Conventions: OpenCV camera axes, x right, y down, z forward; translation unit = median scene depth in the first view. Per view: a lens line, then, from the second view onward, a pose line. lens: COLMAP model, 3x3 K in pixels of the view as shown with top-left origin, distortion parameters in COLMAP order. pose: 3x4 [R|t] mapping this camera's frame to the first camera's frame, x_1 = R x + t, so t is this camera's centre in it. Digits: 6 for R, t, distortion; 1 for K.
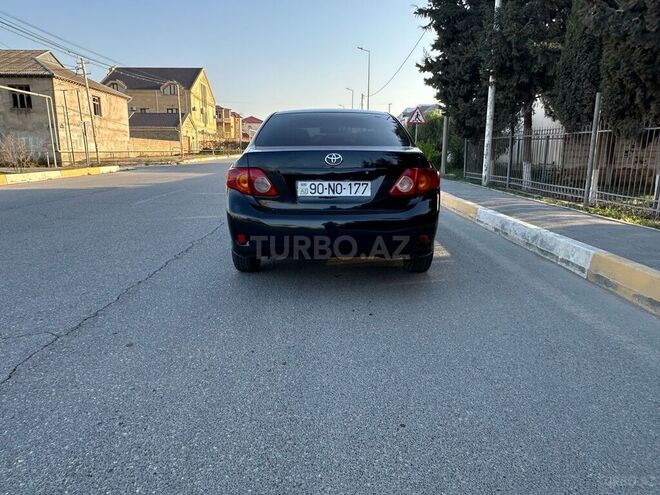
lens RADIAL K [[468.1, 0, 329.7], [0, 468.1, 250.1], [0, 0, 1]] dist [-0.002919, 0.002090]
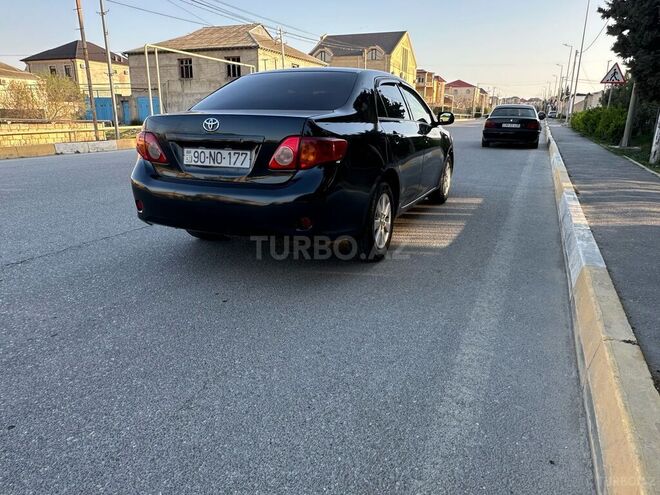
lens RADIAL K [[468.1, 0, 329.7], [0, 468.1, 250.1], [0, 0, 1]] dist [-0.002919, 0.002090]
pose [[0.911934, 0.118354, -0.392898, 0.439236], [-0.090938, 0.991983, 0.087747, -0.040206], [0.400134, -0.044290, 0.915386, 0.190217]]
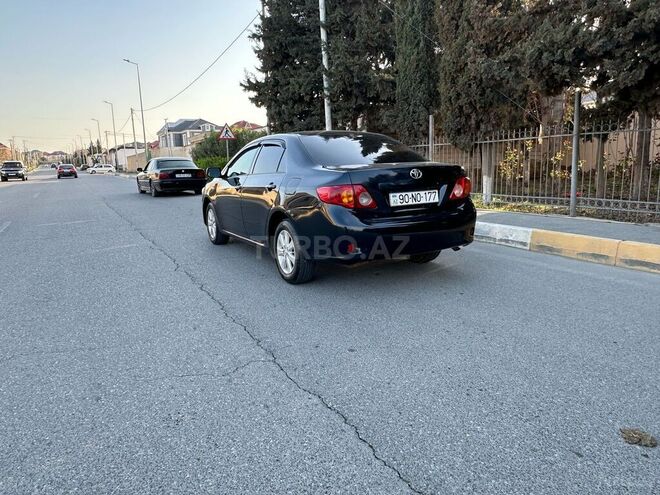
lens RADIAL K [[465.6, 0, 330.0], [0, 465.6, 247.5], [0, 0, 1]] dist [-0.002942, 0.002767]
pose [[0.876881, -0.120626, 0.465327, -0.571536], [0.135810, 0.990734, 0.000900, -0.025591], [-0.461124, 0.062407, 0.885138, 0.029123]]
